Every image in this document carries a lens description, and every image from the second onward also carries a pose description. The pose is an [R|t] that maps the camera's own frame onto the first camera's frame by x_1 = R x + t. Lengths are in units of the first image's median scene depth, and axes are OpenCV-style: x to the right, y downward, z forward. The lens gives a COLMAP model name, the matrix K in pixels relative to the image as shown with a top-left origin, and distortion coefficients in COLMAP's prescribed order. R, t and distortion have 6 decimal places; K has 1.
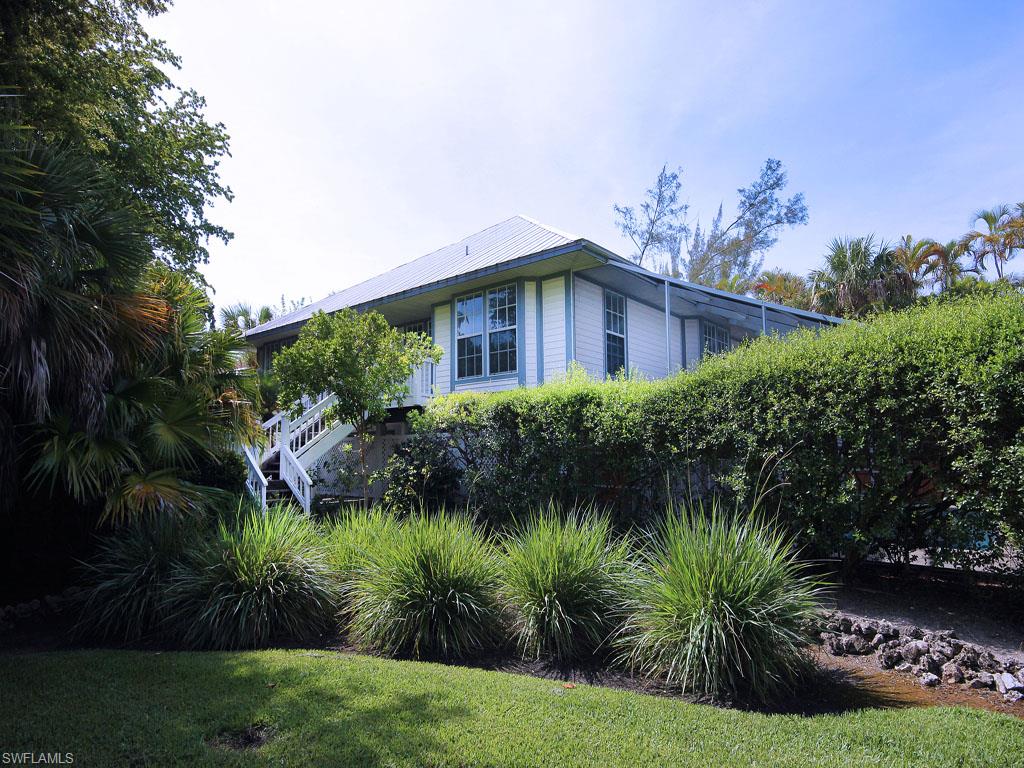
lens RADIAL K [[595.1, 0, 512.0], [0, 595.1, 384.0], [0, 0, 1]] dist [0.017720, 0.001717]
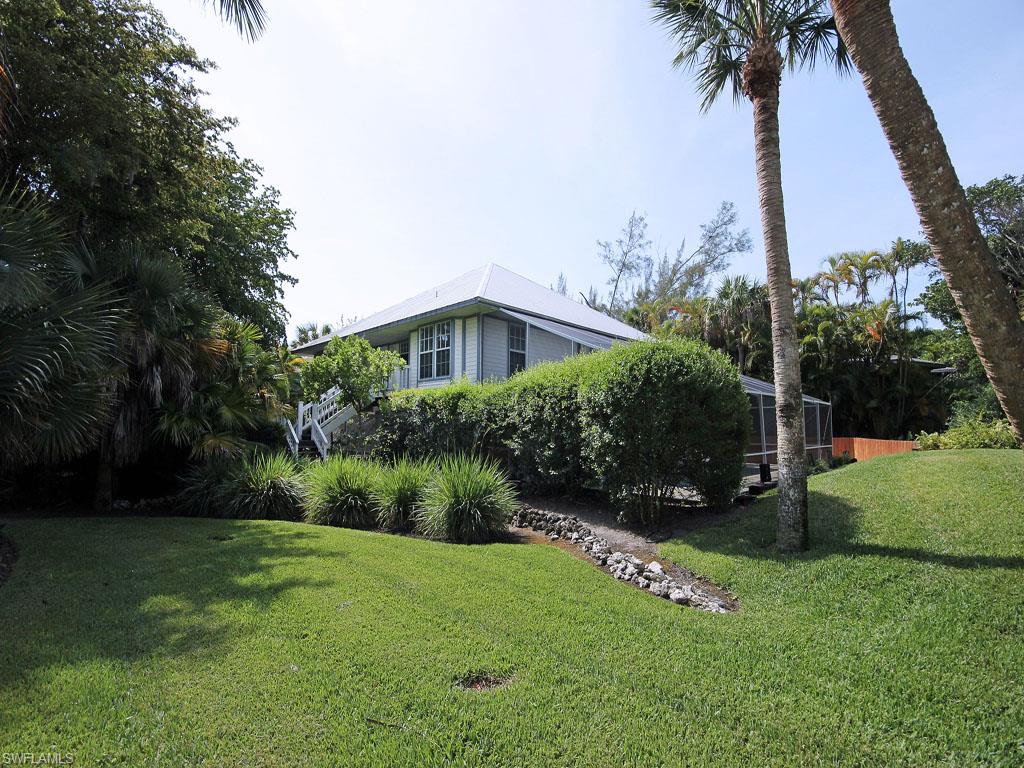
lens RADIAL K [[473.0, 0, 512.0], [0, 473.0, 384.0], [0, 0, 1]] dist [0.002494, 0.000006]
pose [[0.996800, 0.009164, -0.079407, 0.264353], [-0.007180, 0.999656, 0.025238, -0.030956], [0.079611, -0.024587, 0.996523, -0.245432]]
